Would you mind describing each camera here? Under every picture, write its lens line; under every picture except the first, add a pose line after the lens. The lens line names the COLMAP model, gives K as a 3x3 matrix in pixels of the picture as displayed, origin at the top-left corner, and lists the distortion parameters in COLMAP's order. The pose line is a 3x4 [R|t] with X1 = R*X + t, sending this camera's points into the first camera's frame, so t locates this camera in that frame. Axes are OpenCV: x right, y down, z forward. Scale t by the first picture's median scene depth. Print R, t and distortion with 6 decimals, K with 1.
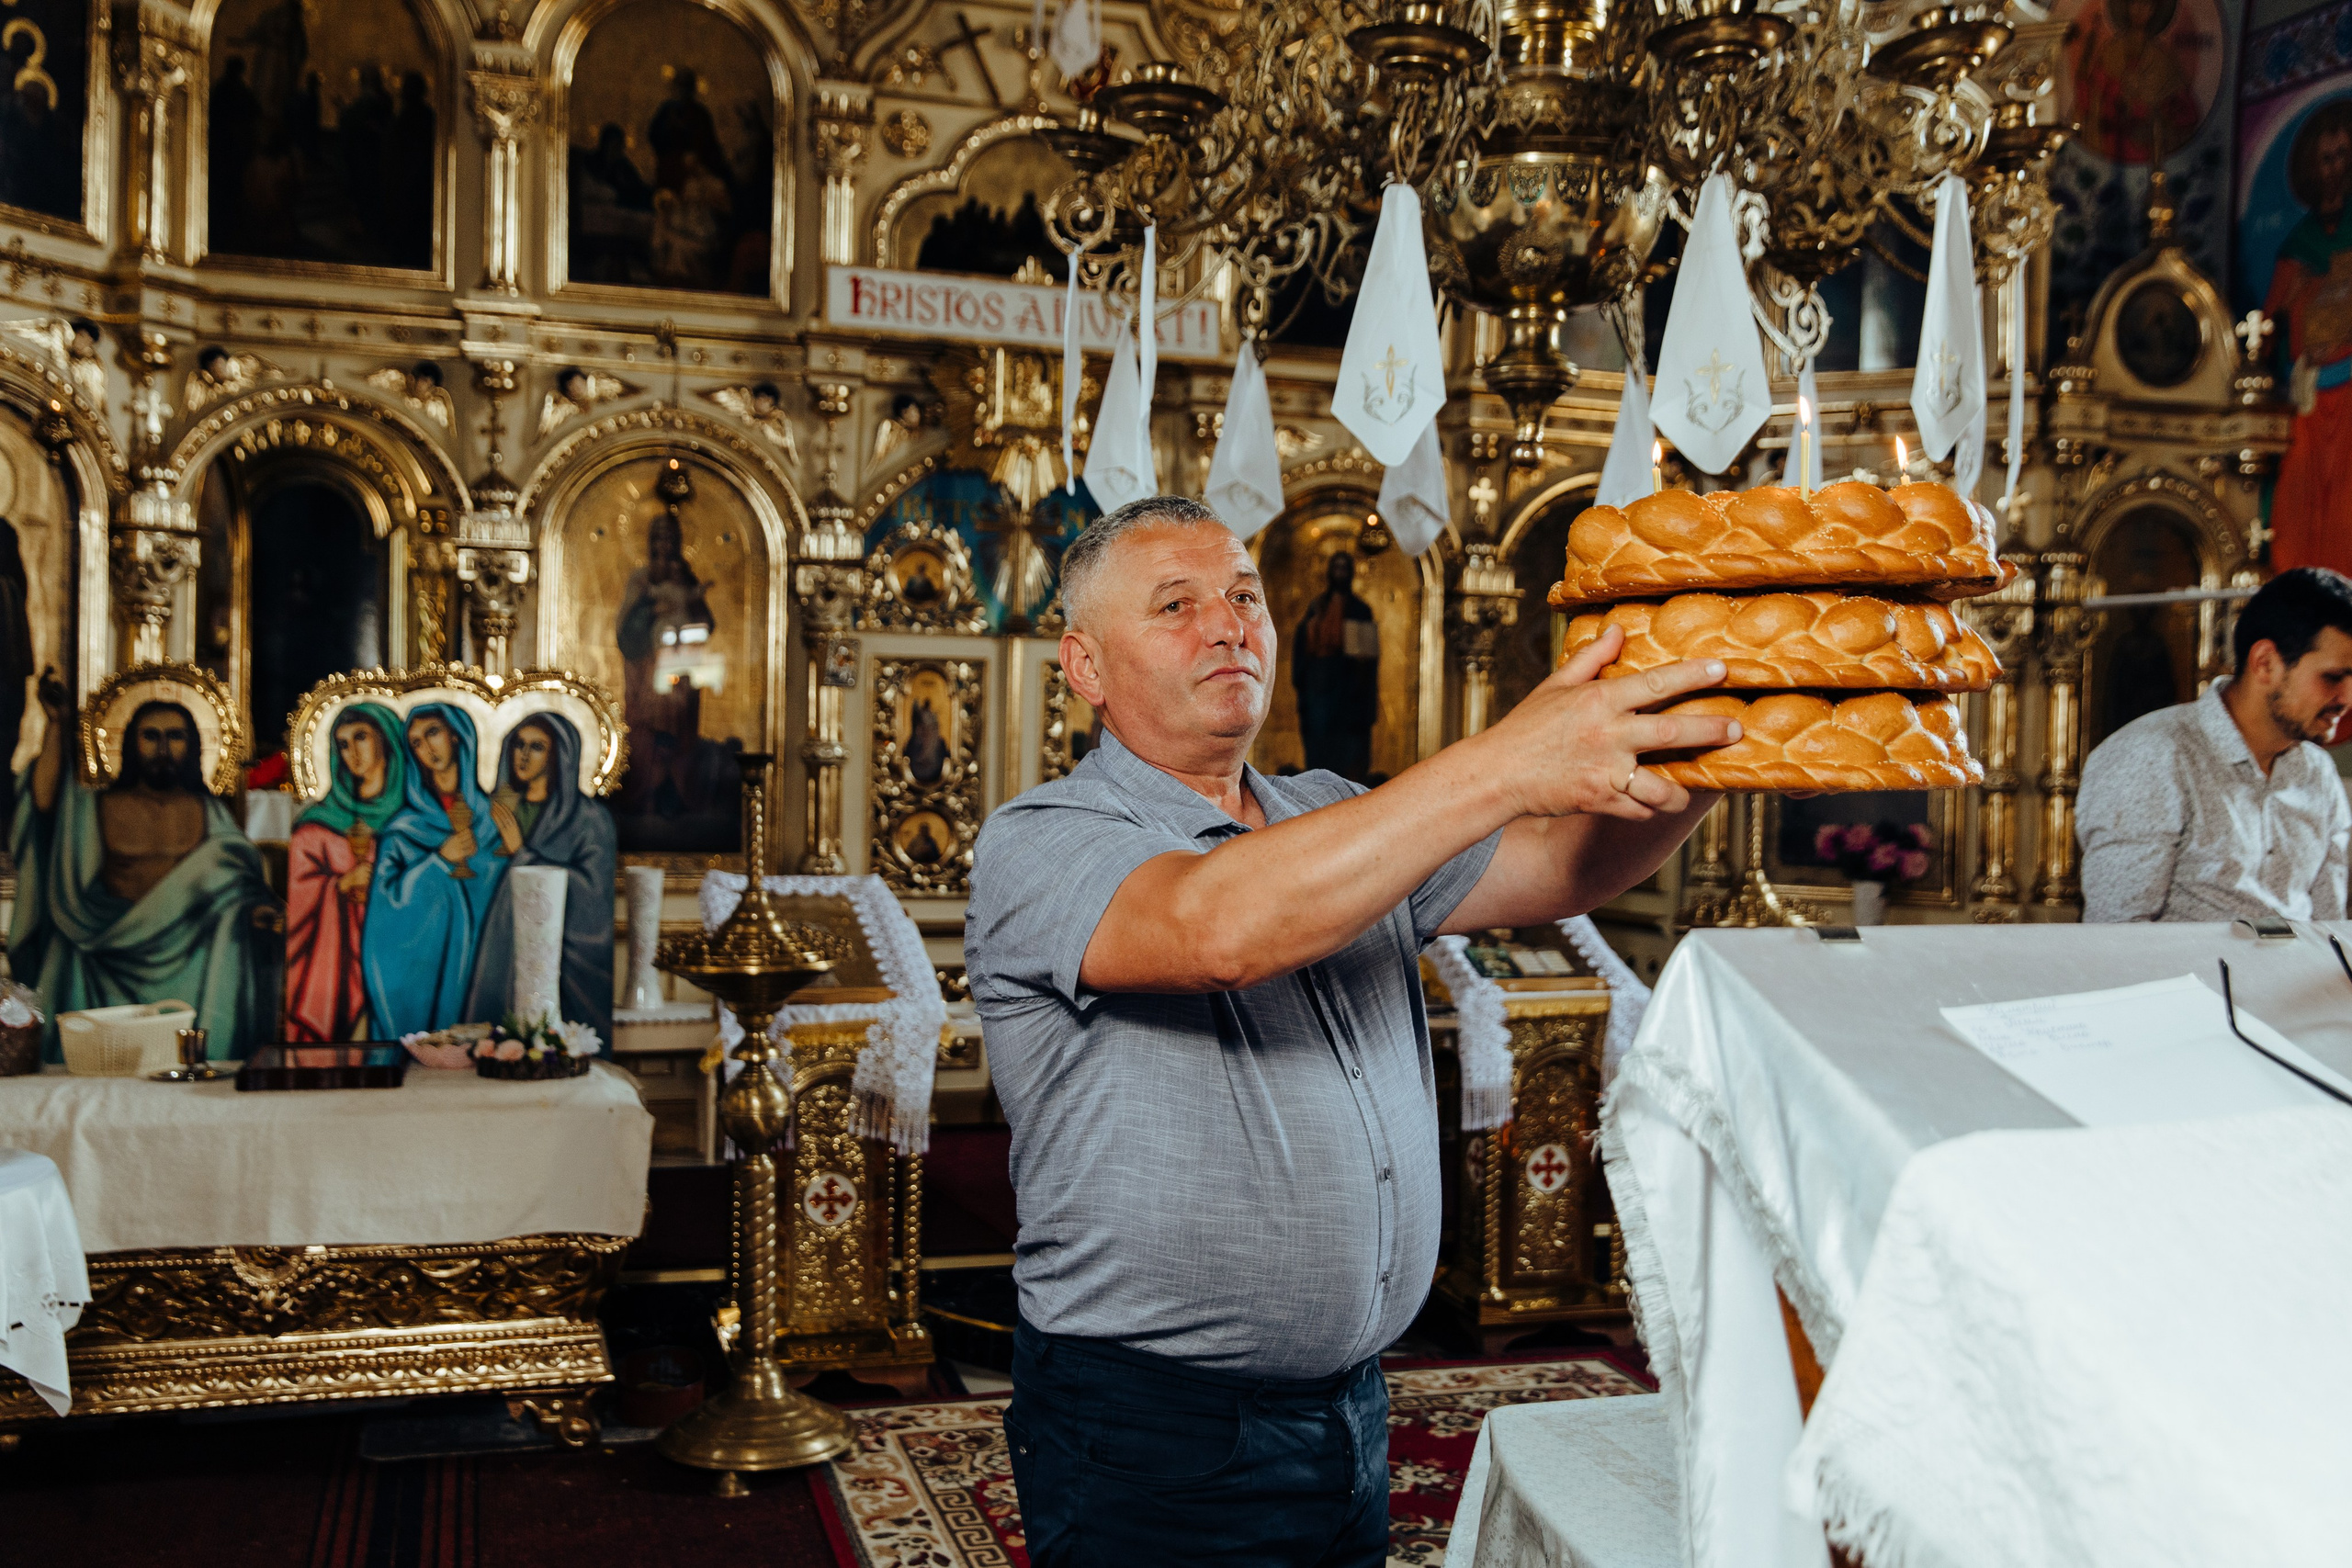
lens RADIAL K [[2025.8, 0, 1176.0], [0, 2025.8, 782.8], [0, 0, 1]] dist [0.003358, -0.008696]
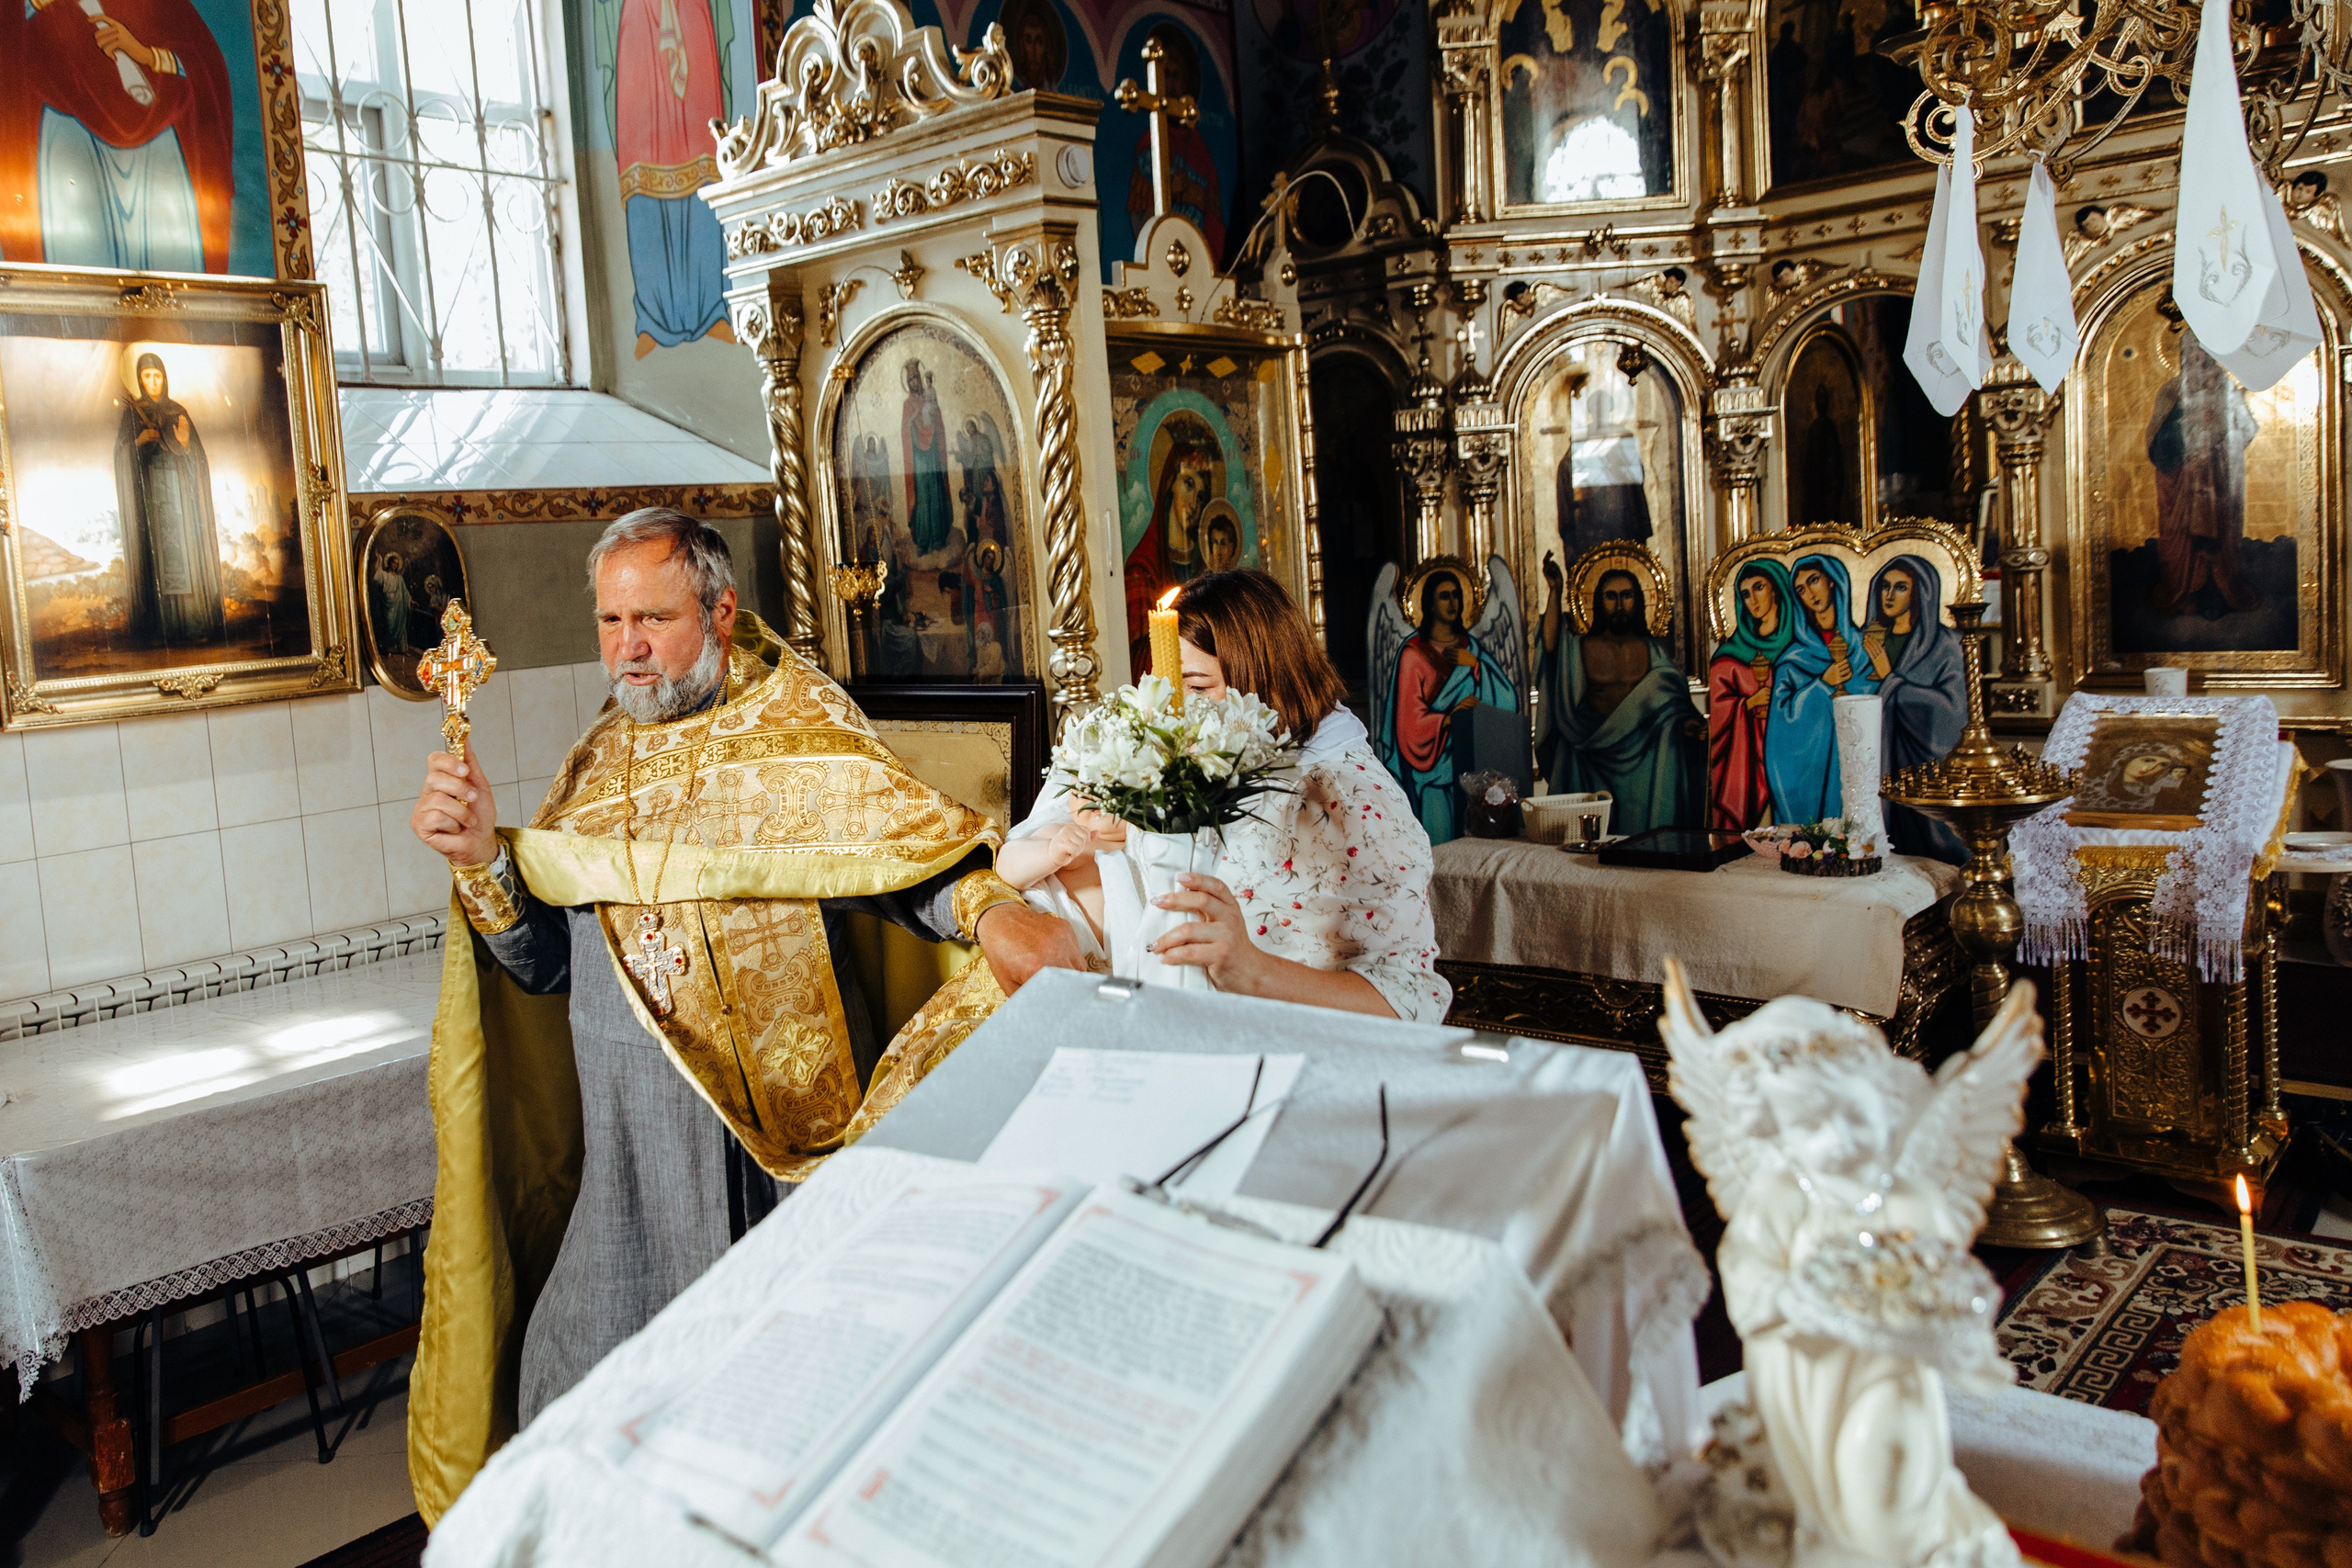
lens RADIAL K [[1708.4, 0, 1175.3], [0, 1708.4, 700.2], [0, 0, 1]] dist [-0.000719, -0.000644]
pose [[0.532590, 0.017678, -0.846189, 0.304092], [0.062573, 0.996223, 0.060195, -0.039098], [0.844057, -0.085008, 0.529473, 0.123657]]
